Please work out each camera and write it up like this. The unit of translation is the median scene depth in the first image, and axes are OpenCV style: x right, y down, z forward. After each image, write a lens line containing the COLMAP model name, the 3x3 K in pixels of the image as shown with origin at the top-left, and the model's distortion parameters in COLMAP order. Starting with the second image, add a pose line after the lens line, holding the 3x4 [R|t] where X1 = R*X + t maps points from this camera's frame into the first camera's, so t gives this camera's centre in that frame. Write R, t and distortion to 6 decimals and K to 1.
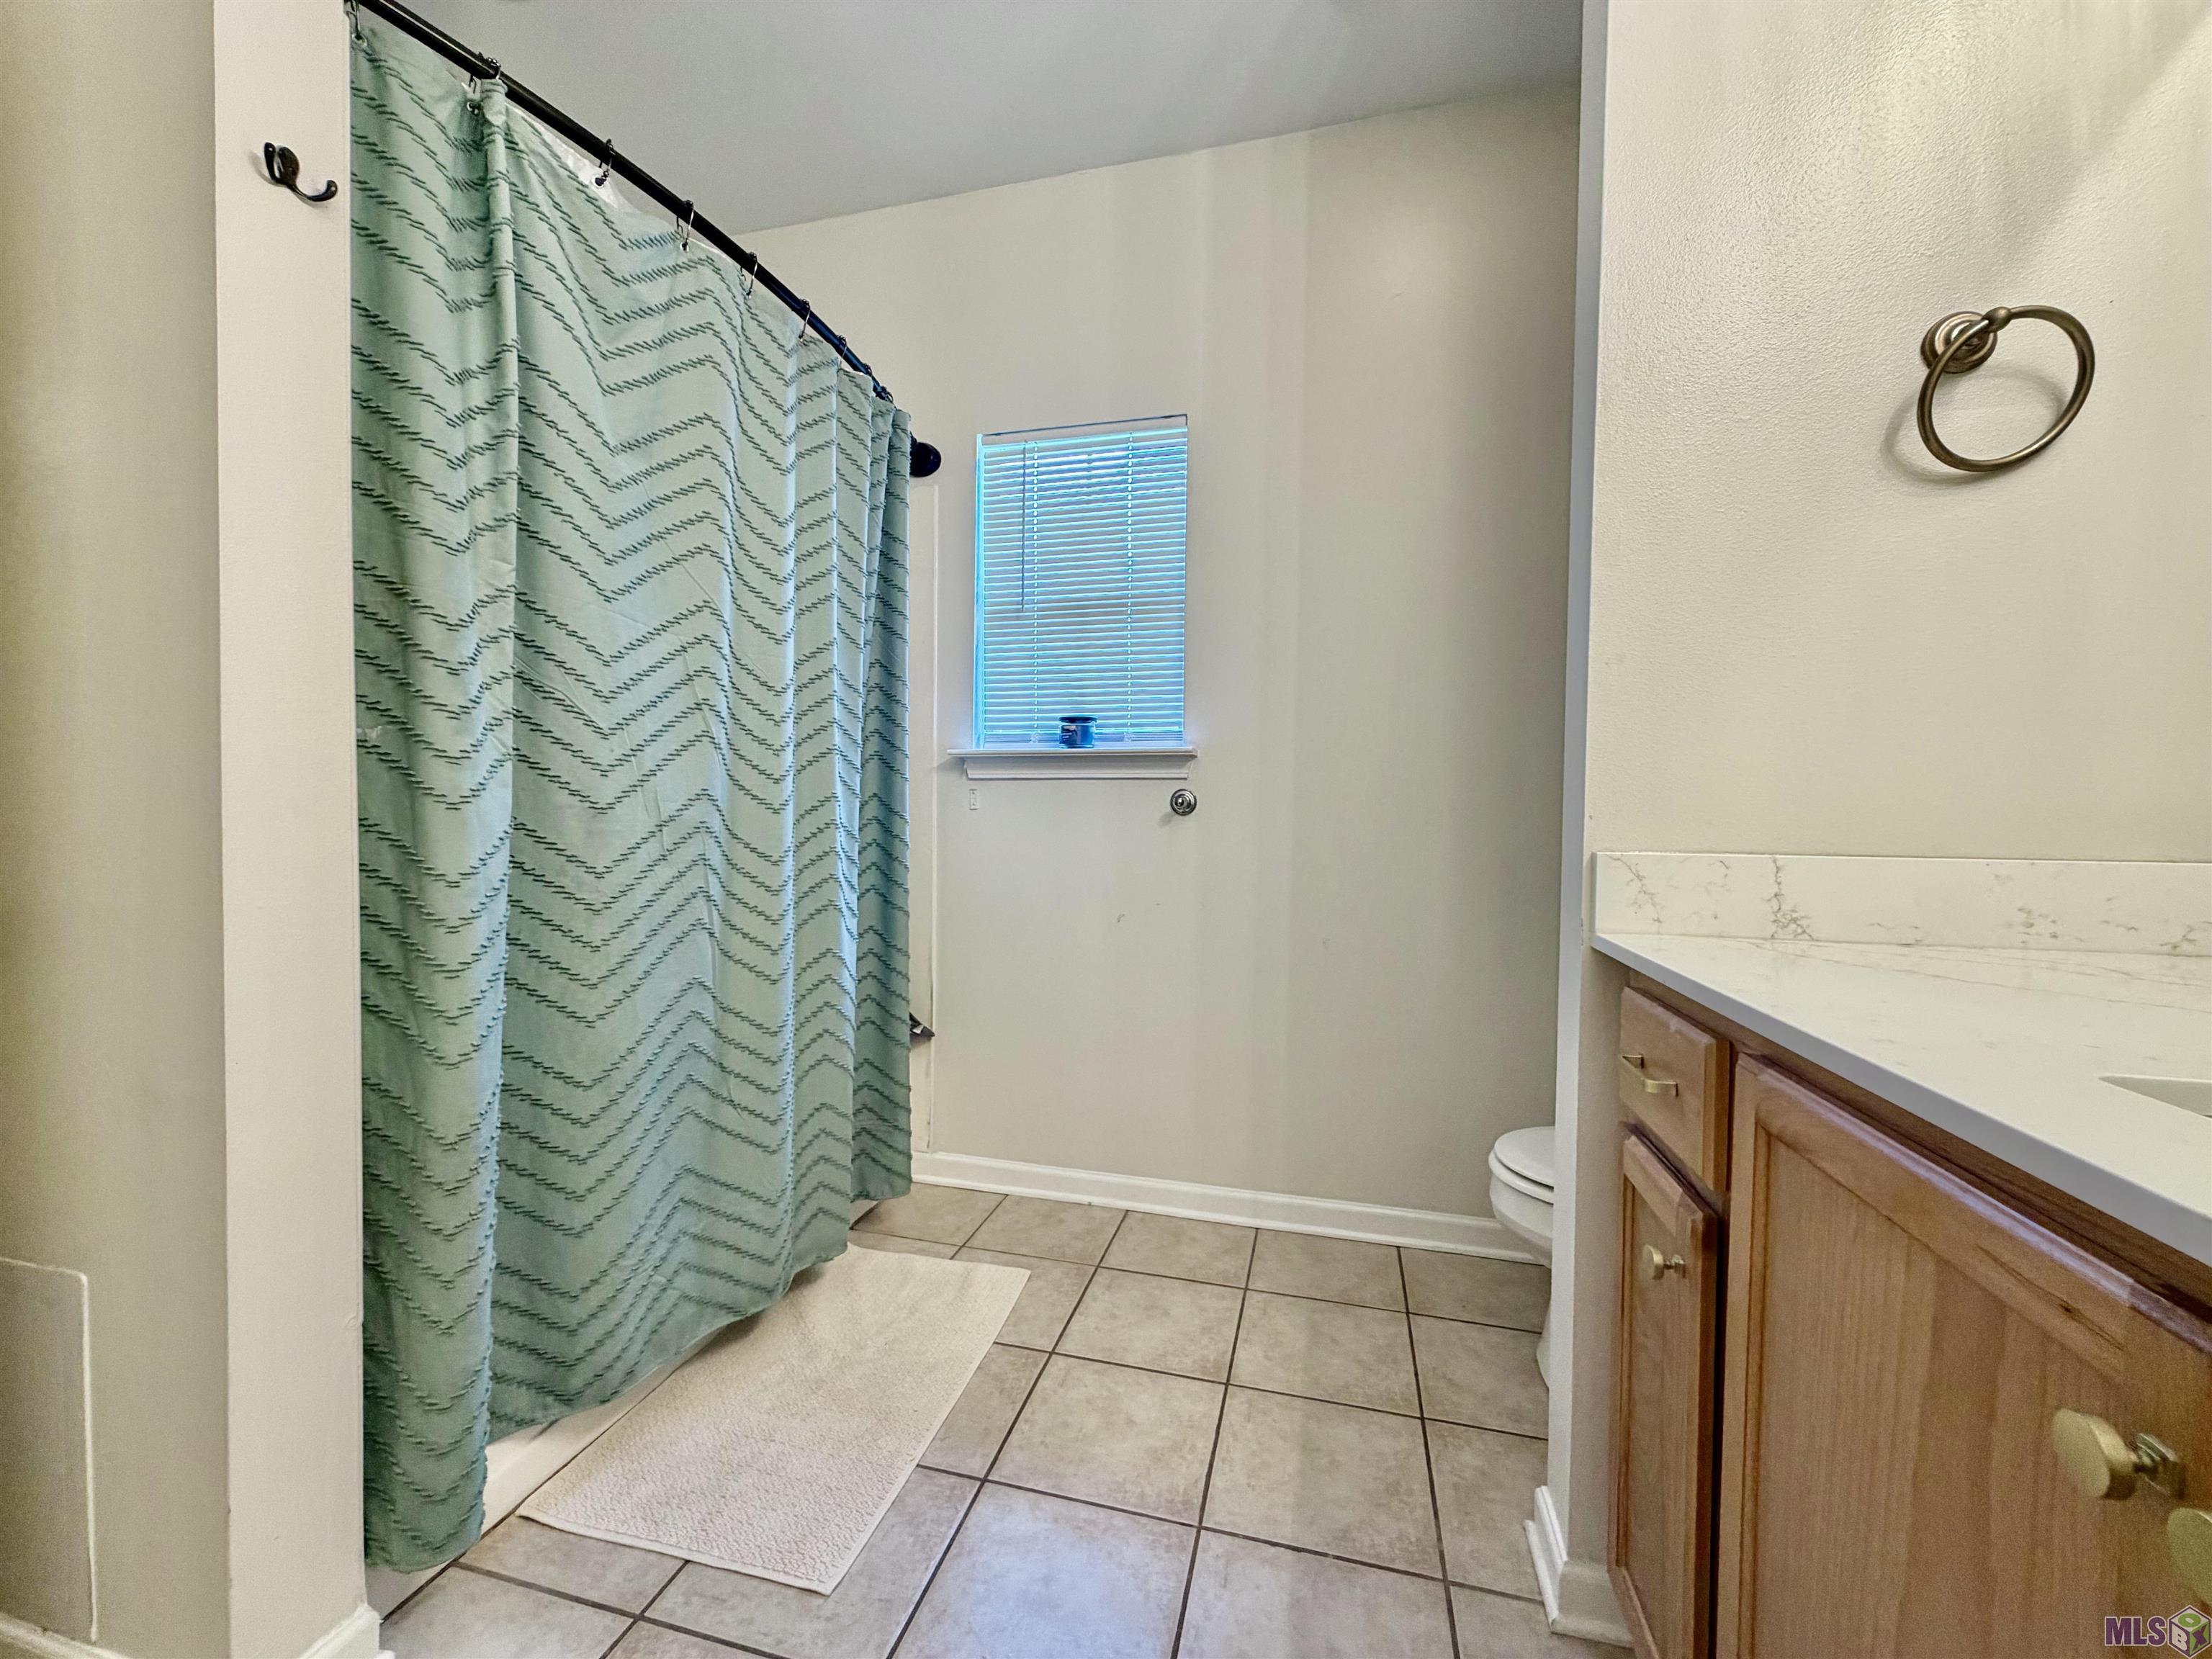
lens RADIAL K [[879.5, 0, 1103.6], [0, 879.5, 833.6], [0, 0, 1]] dist [-0.000149, -0.000573]
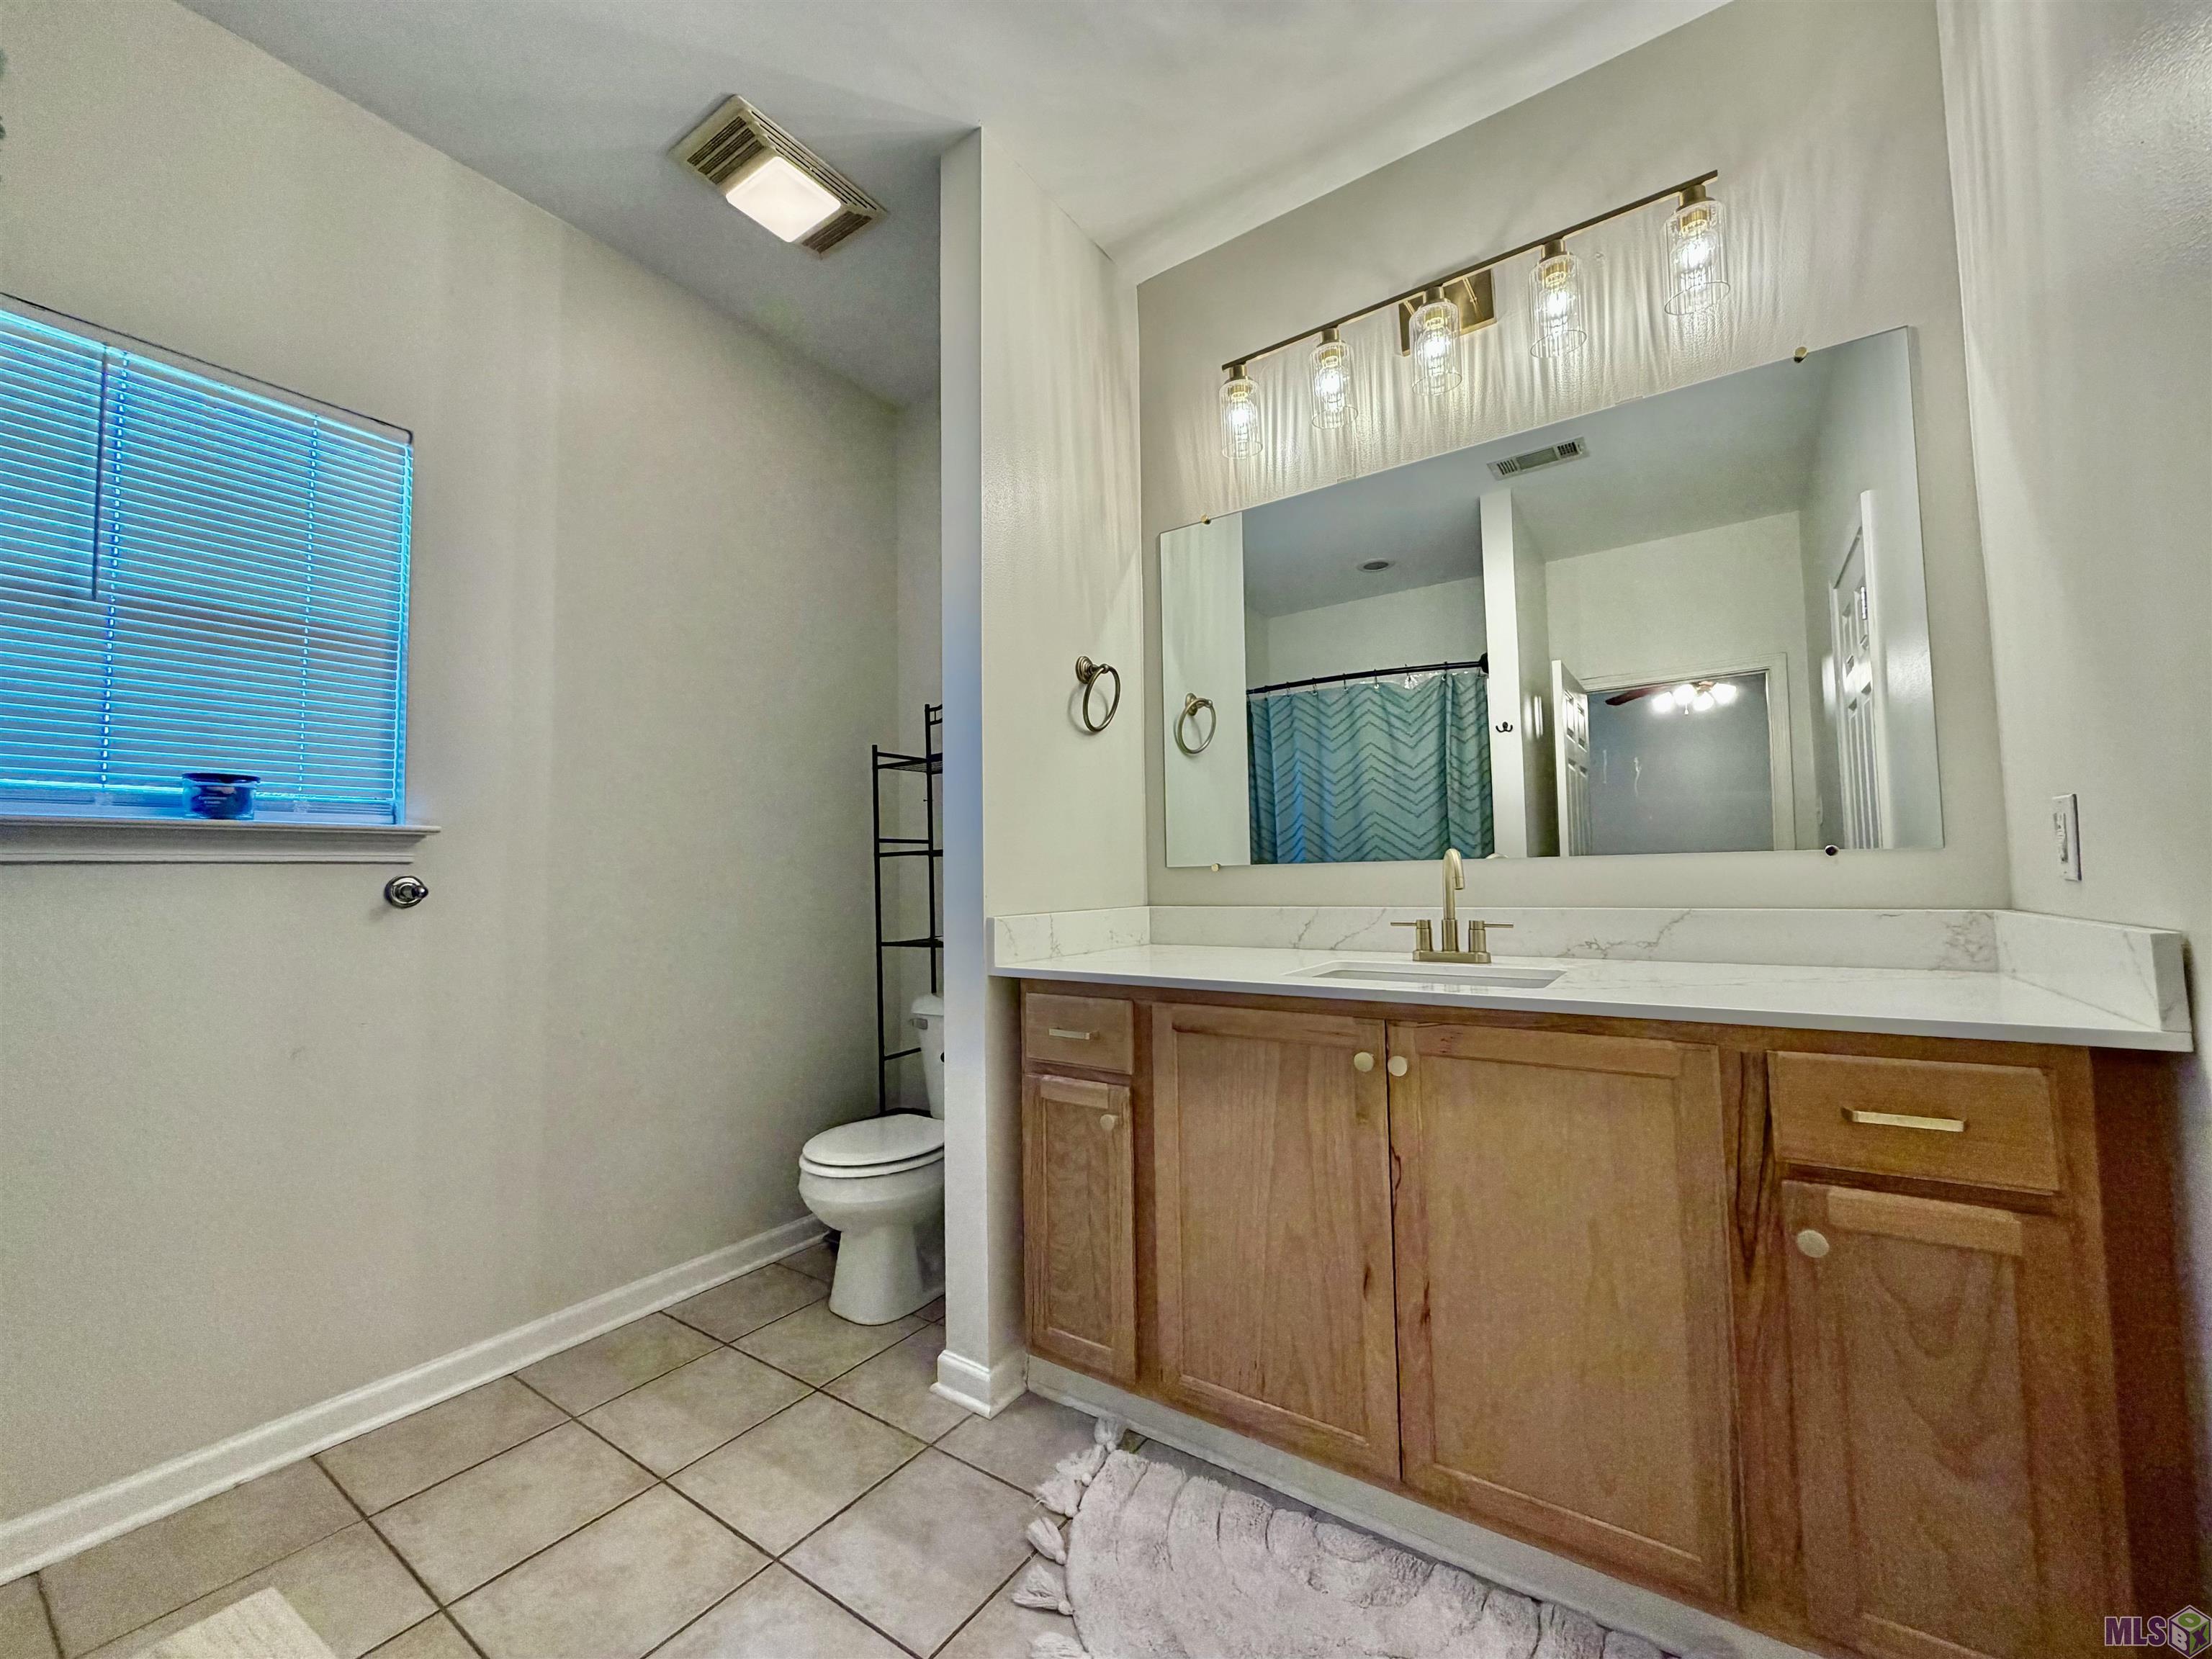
lens RADIAL K [[879.5, 0, 1101.4], [0, 879.5, 828.9], [0, 0, 1]] dist [-0.000149, -0.000573]
pose [[0.337231, 0.033368, 0.940830, -0.485124], [0.042528, 0.997811, -0.050633, -0.026266], [-0.940461, 0.057086, 0.335074, 0.121054]]
